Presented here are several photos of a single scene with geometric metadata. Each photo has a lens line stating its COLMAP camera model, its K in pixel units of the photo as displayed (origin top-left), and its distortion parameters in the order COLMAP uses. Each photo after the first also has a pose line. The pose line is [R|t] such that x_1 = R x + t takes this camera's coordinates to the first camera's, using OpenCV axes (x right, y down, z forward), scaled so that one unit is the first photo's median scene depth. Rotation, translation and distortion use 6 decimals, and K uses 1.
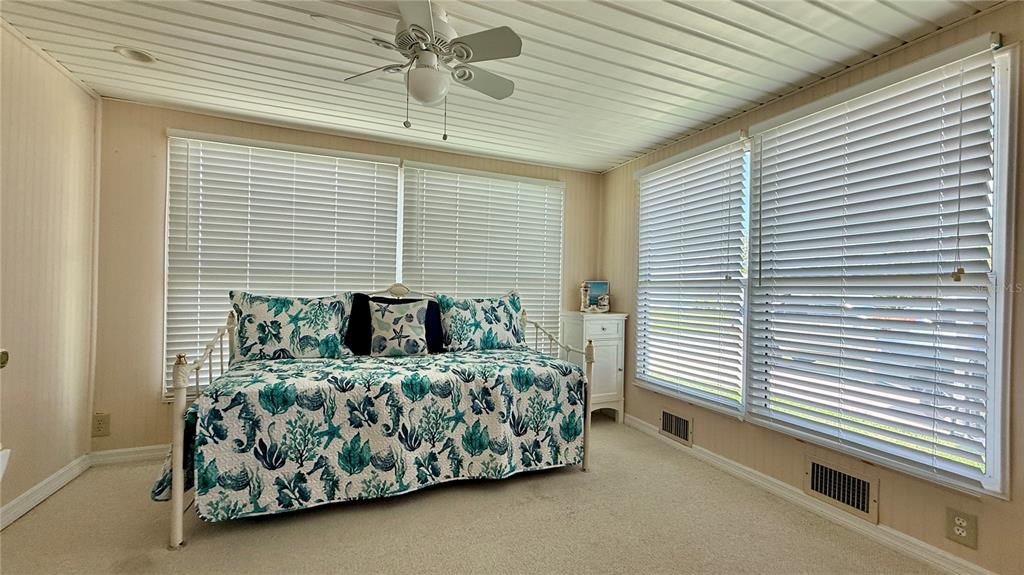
lens RADIAL K [[410.5, 0, 511.2], [0, 410.5, 288.5], [0, 0, 1]] dist [0.002270, 0.000186]
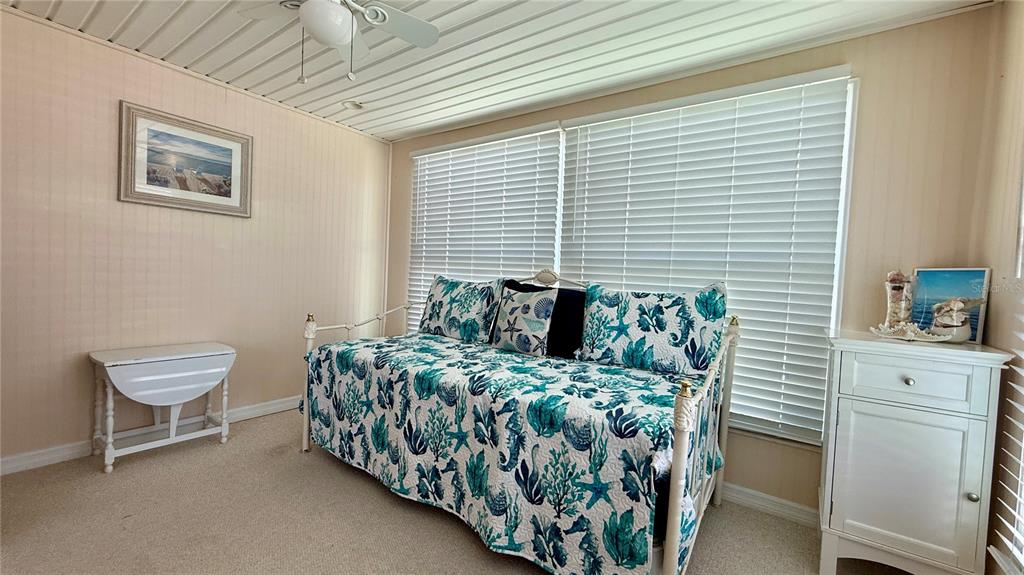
lens RADIAL K [[410.5, 0, 511.2], [0, 410.5, 288.5], [0, 0, 1]] dist [0.002270, 0.000186]
pose [[0.519316, 0.035049, -0.853863, 0.461388], [-0.035764, 0.999175, 0.019262, 0.015455], [0.853834, 0.020534, 0.520141, 0.551755]]
